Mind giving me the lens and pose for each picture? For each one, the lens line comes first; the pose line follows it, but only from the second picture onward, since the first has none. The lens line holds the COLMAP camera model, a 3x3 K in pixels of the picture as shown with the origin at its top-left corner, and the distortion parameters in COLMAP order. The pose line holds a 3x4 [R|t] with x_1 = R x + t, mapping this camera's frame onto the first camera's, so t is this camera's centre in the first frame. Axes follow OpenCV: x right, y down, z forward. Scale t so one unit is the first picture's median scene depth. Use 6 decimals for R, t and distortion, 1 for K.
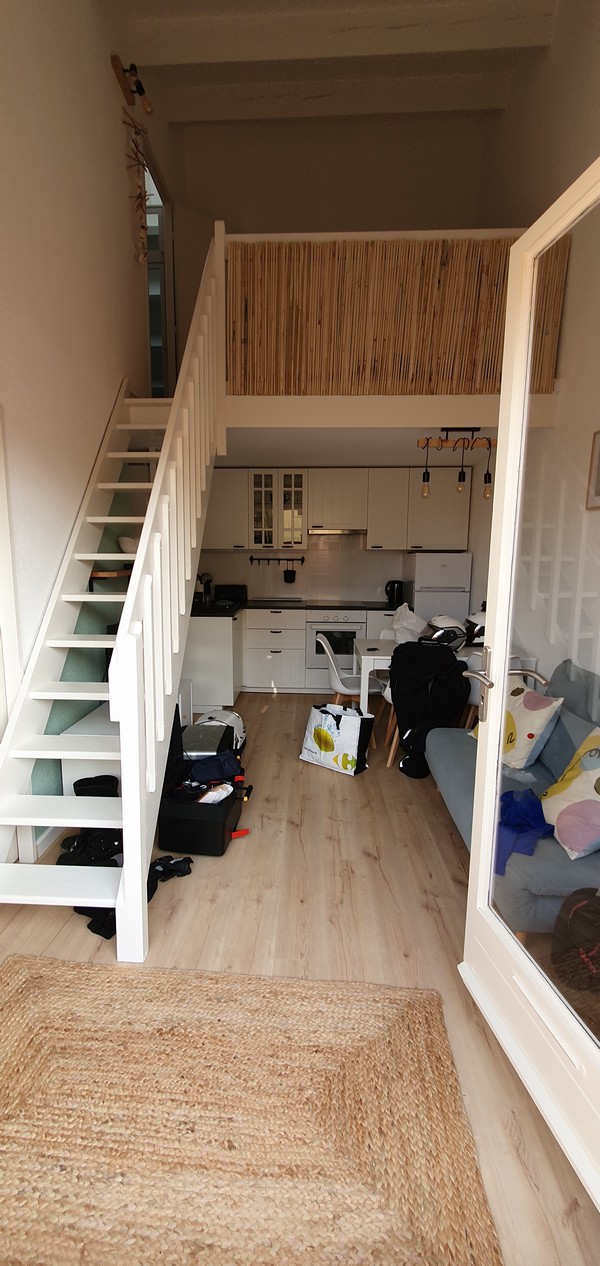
lens RADIAL K [[506.4, 0, 297.4], [0, 506.4, 632.1], [0, 0, 1]] dist [0.007530, -0.000857]
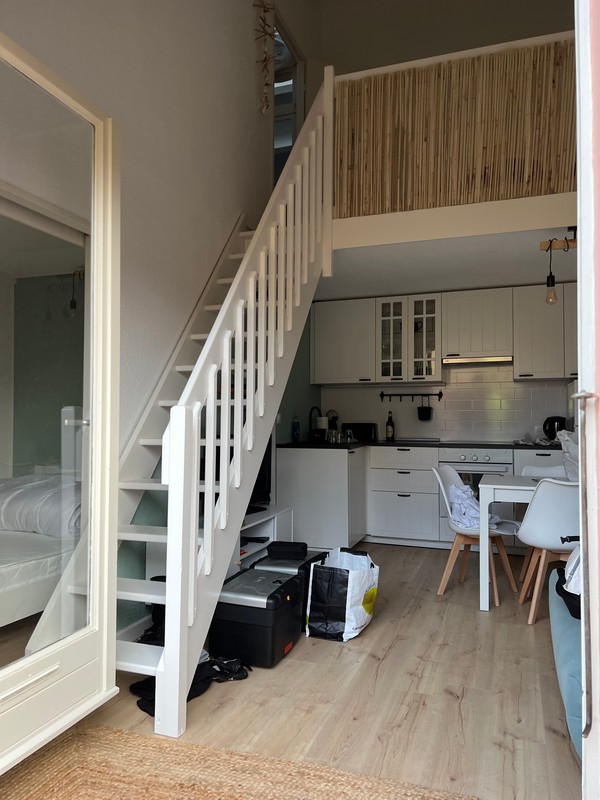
lens RADIAL K [[597.6, 0, 299.5], [0, 597.6, 401.7], [0, 0, 1]] dist [0.076275, -0.091051]
pose [[0.954556, -0.012784, -0.297756, 0.157844], [-0.041487, 0.983652, -0.175234, 0.112017], [0.295128, 0.179624, 0.938421, -0.088487]]
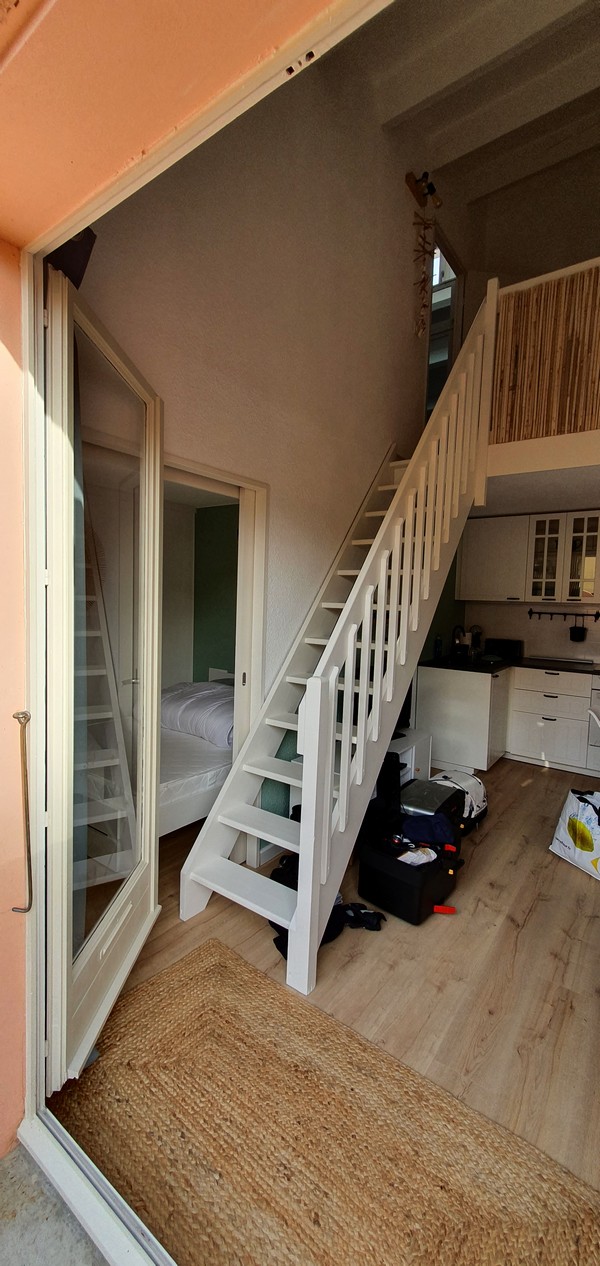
lens RADIAL K [[513.6, 0, 287.8], [0, 513.6, 630.3], [0, 0, 1]] dist [0.008528, -0.000686]
pose [[0.828203, 0.052468, -0.557967, 0.115534], [-0.109090, 0.991657, -0.068675, -0.004952], [0.549709, 0.117746, 0.827017, 0.014798]]
